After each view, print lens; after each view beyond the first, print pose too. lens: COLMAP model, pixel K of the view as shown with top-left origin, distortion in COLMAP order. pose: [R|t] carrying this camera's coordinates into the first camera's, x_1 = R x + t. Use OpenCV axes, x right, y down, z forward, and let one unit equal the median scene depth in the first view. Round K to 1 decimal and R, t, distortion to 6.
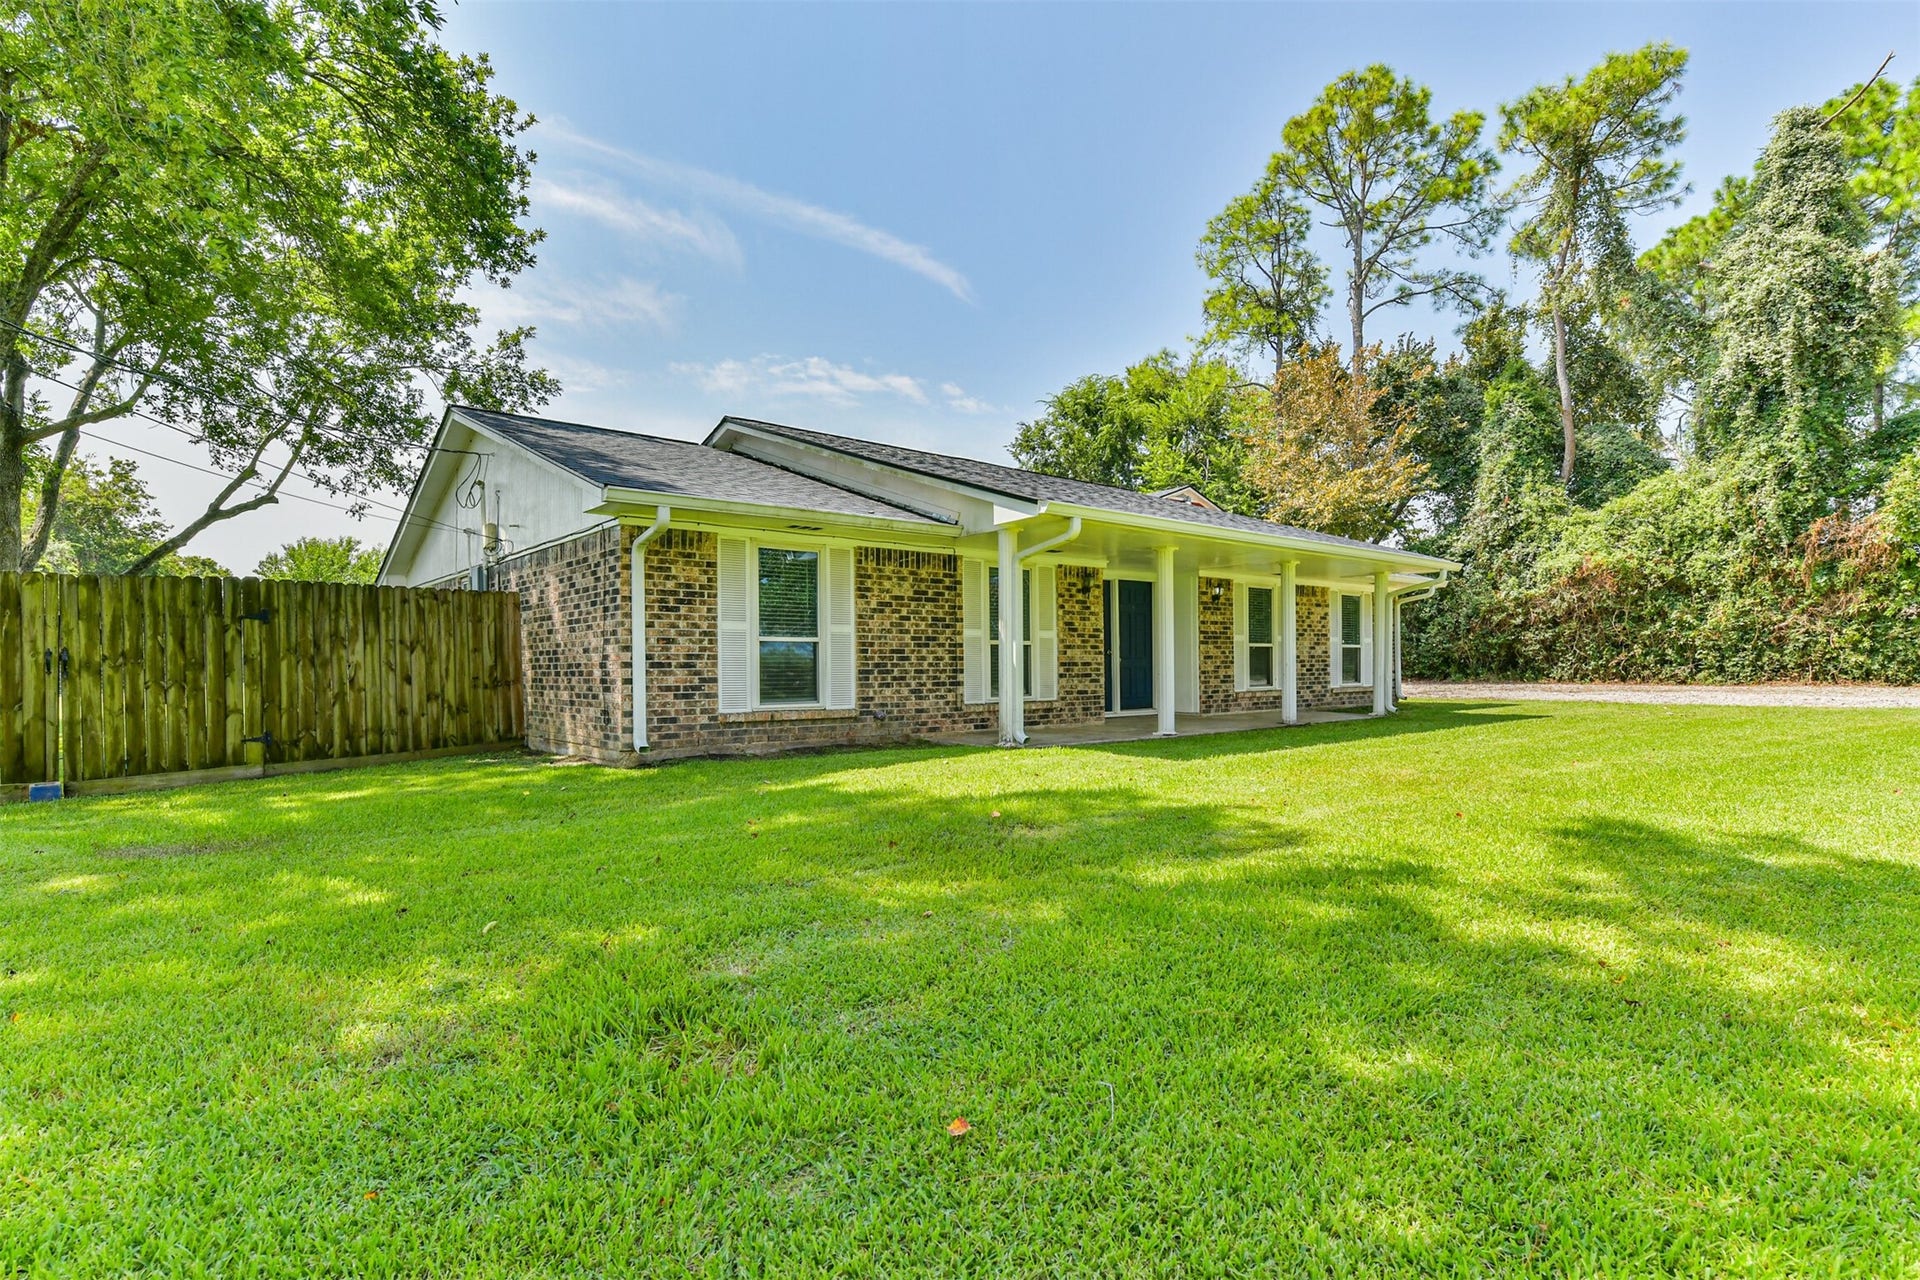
lens RADIAL K [[954.6, 0, 959.8], [0, 954.6, 653.3], [0, 0, 1]] dist [0.001103, -0.000042]
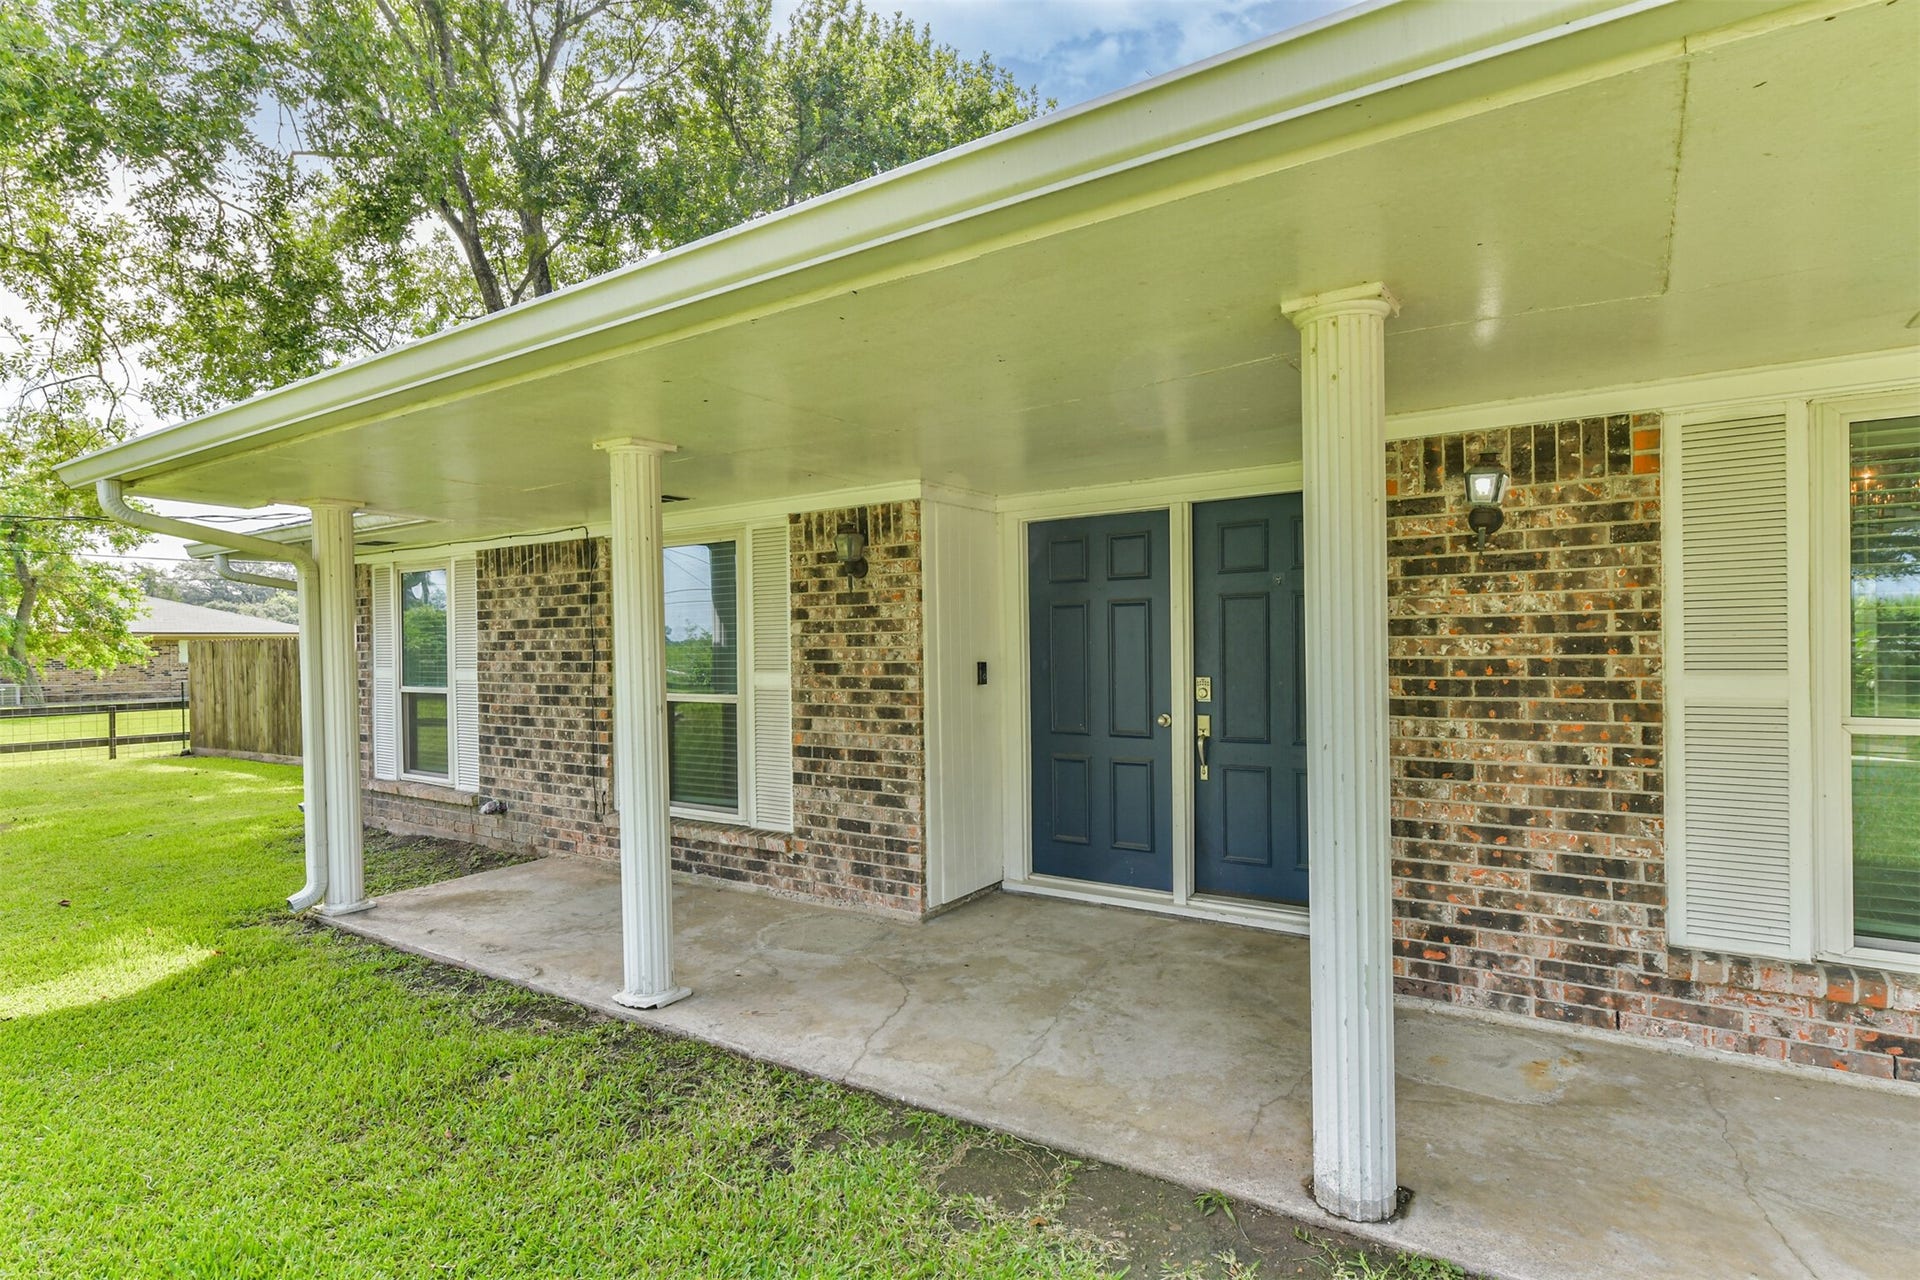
lens RADIAL K [[954.6, 0, 958.4], [0, 954.6, 650.7], [0, 0, 1]] dist [0.001103, -0.000042]
pose [[0.289322, 0.005598, -0.957215, 0.596417], [0.021437, 0.999694, 0.012325, -0.041183], [0.956992, -0.024086, 0.289113, 1.064433]]
